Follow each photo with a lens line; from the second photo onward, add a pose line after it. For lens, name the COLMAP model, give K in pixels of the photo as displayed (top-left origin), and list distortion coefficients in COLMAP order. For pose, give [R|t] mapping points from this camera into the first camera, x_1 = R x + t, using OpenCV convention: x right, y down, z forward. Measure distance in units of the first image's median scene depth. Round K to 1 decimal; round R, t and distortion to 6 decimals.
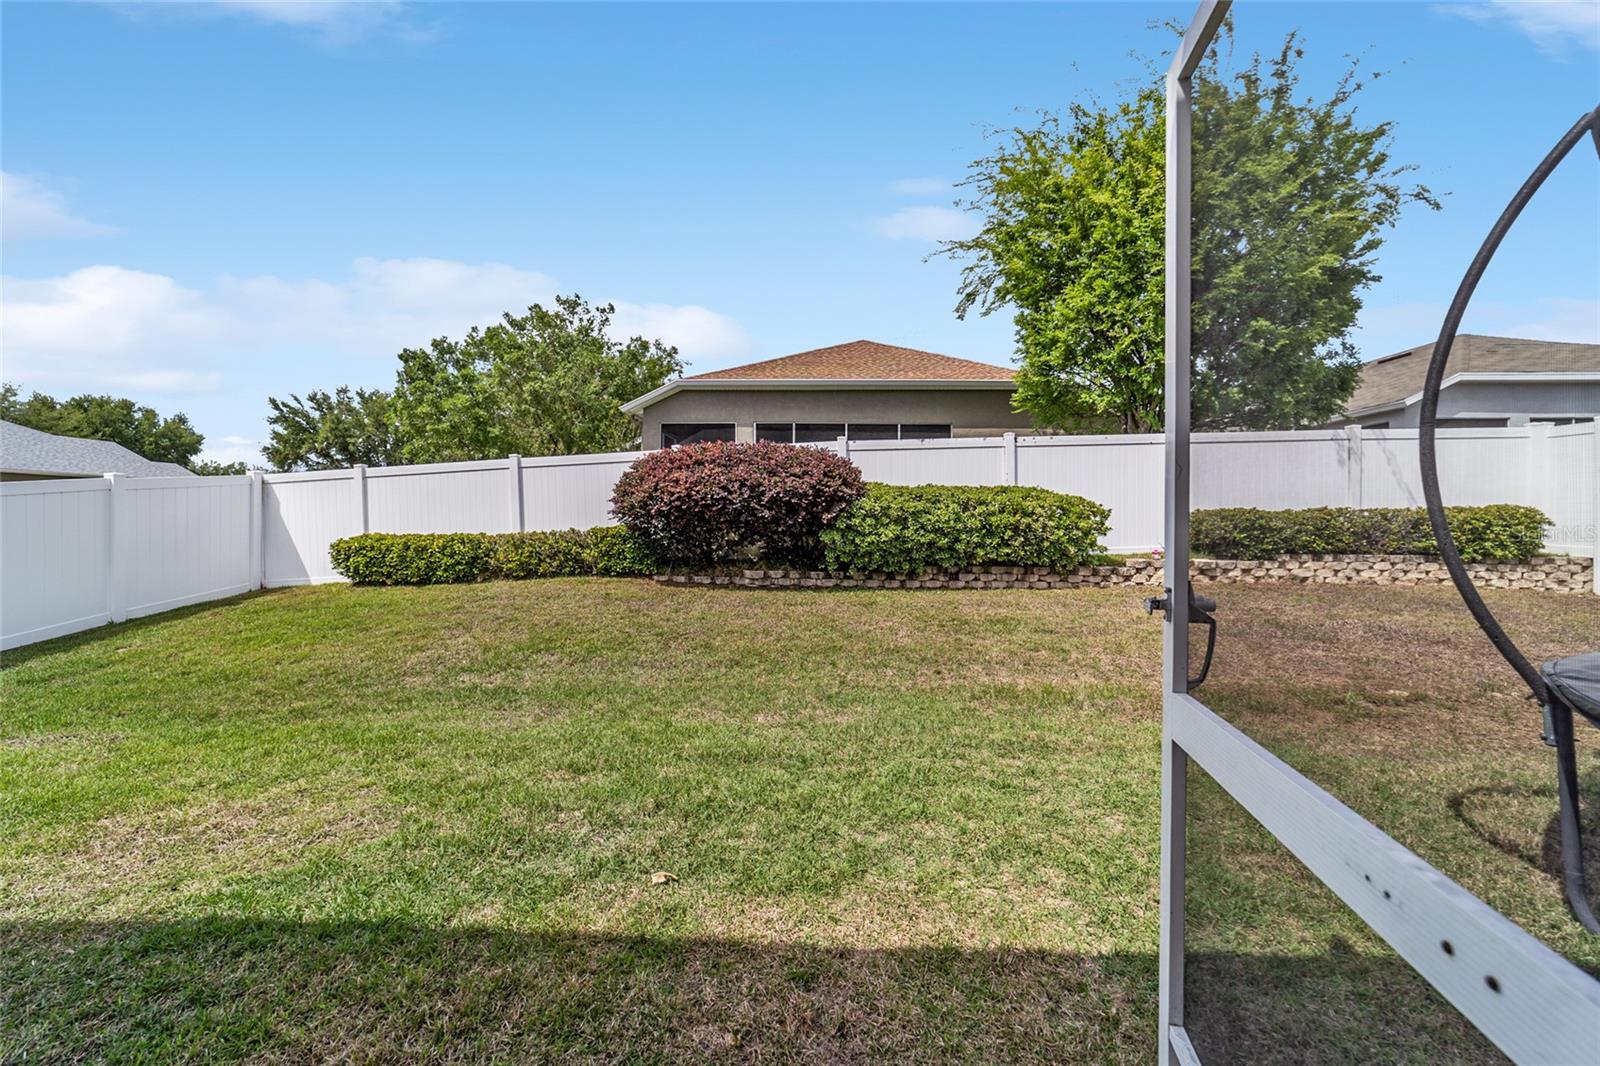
lens RADIAL K [[619.3, 0, 798.5], [0, 619.3, 527.9], [0, 0, 1]] dist [-0.012761, 0.006490]
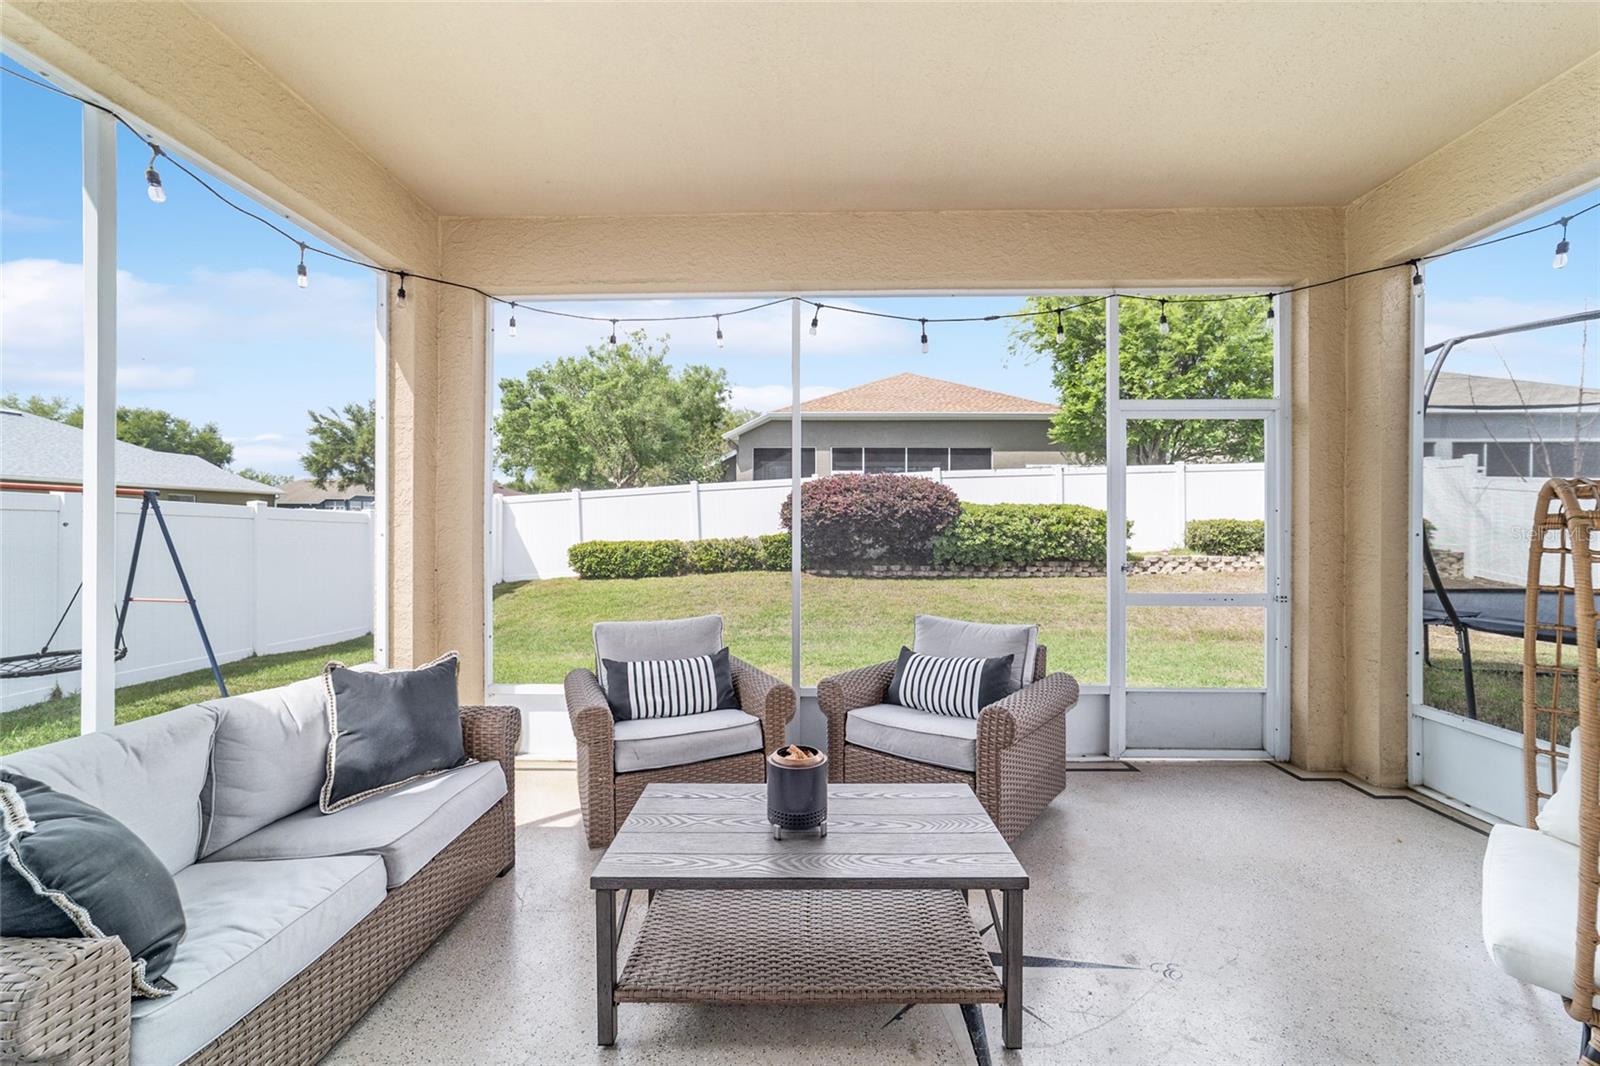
lens RADIAL K [[619.3, 0, 794.8], [0, 619.3, 534.2], [0, 0, 1]] dist [-0.012761, 0.006490]
pose [[0.999891, -0.005779, 0.013576, -0.285408], [0.005686, 0.999960, 0.006910, -0.012651], [-0.013615, -0.006832, 0.999884, -0.399258]]
